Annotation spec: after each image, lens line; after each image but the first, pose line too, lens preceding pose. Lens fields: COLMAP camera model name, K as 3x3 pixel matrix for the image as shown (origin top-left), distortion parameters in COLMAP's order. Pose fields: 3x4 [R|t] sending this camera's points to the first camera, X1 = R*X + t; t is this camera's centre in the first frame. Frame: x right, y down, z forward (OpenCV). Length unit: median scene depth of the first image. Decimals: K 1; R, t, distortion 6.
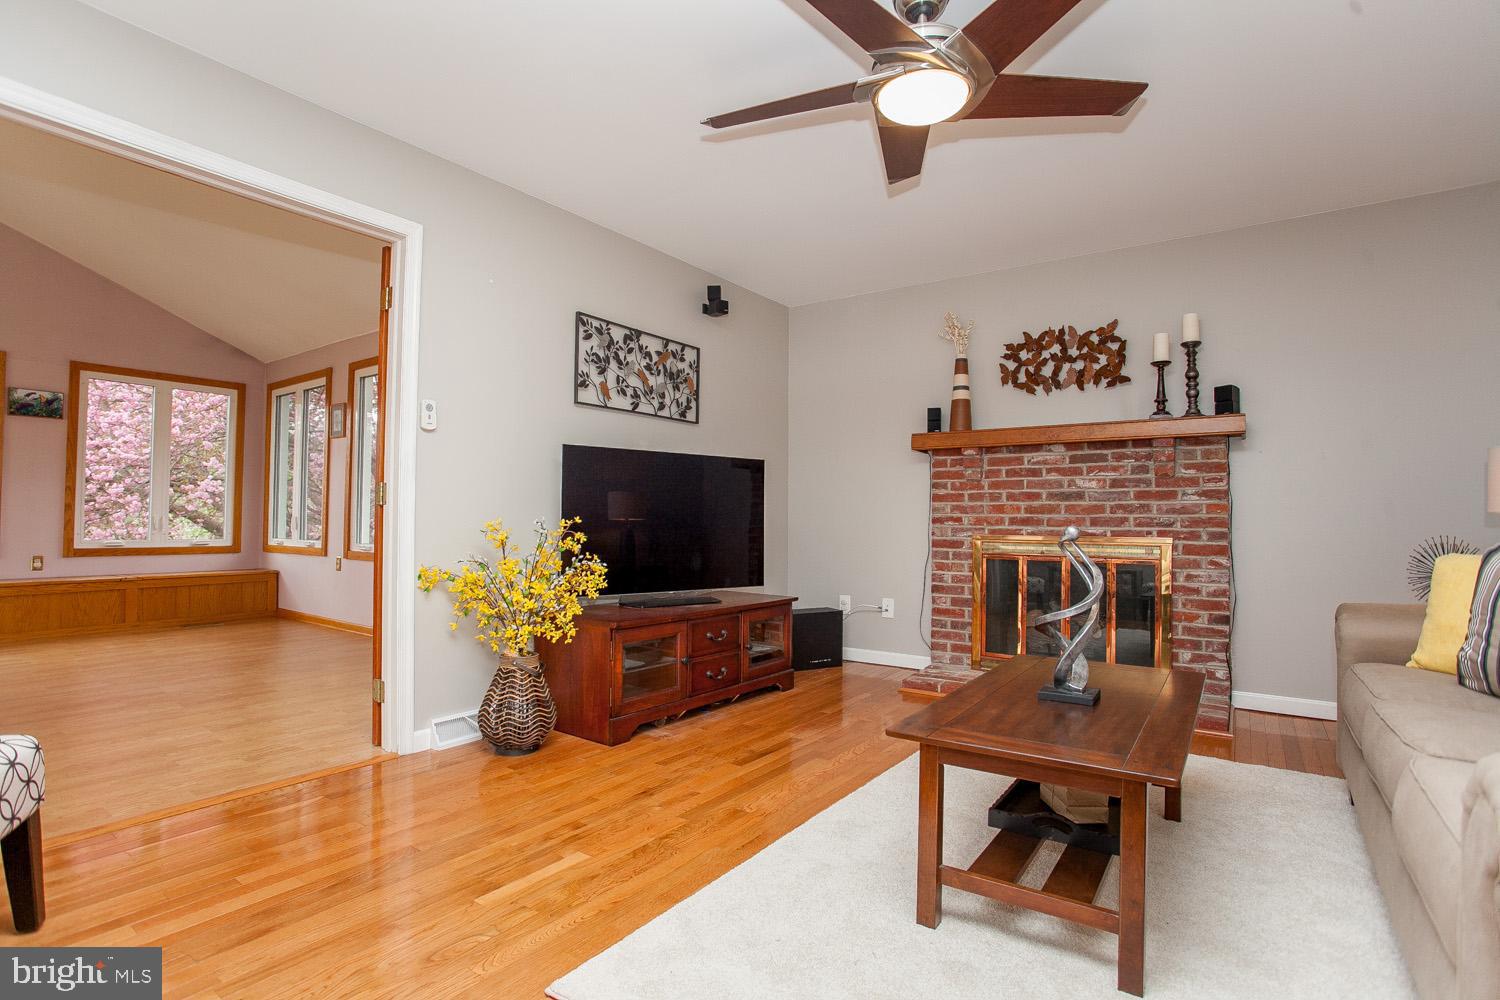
lens RADIAL K [[753.5, 0, 736.9], [0, 753.5, 501.8], [0, 0, 1]] dist [-0.073852, 0.032612]
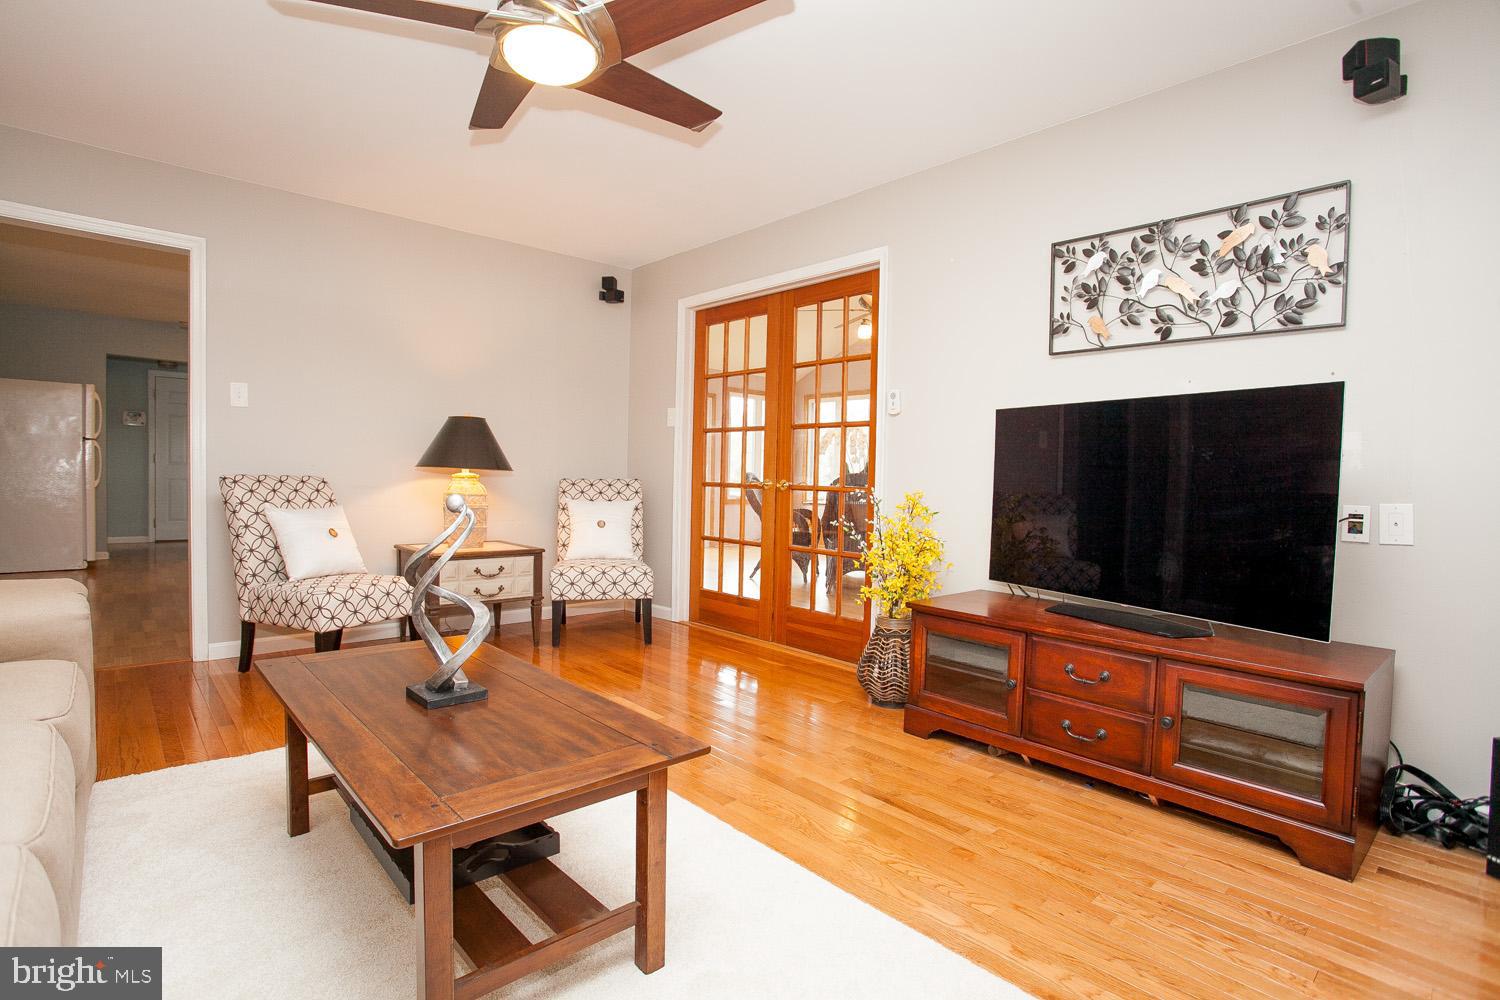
lens RADIAL K [[753.5, 0, 736.9], [0, 753.5, 501.8], [0, 0, 1]] dist [-0.073852, 0.032612]
pose [[-0.233957, 0.024011, -0.971950, 0.618036], [-0.001668, 0.999684, 0.025097, 0.010013], [0.972245, 0.007493, -0.233843, 0.787980]]
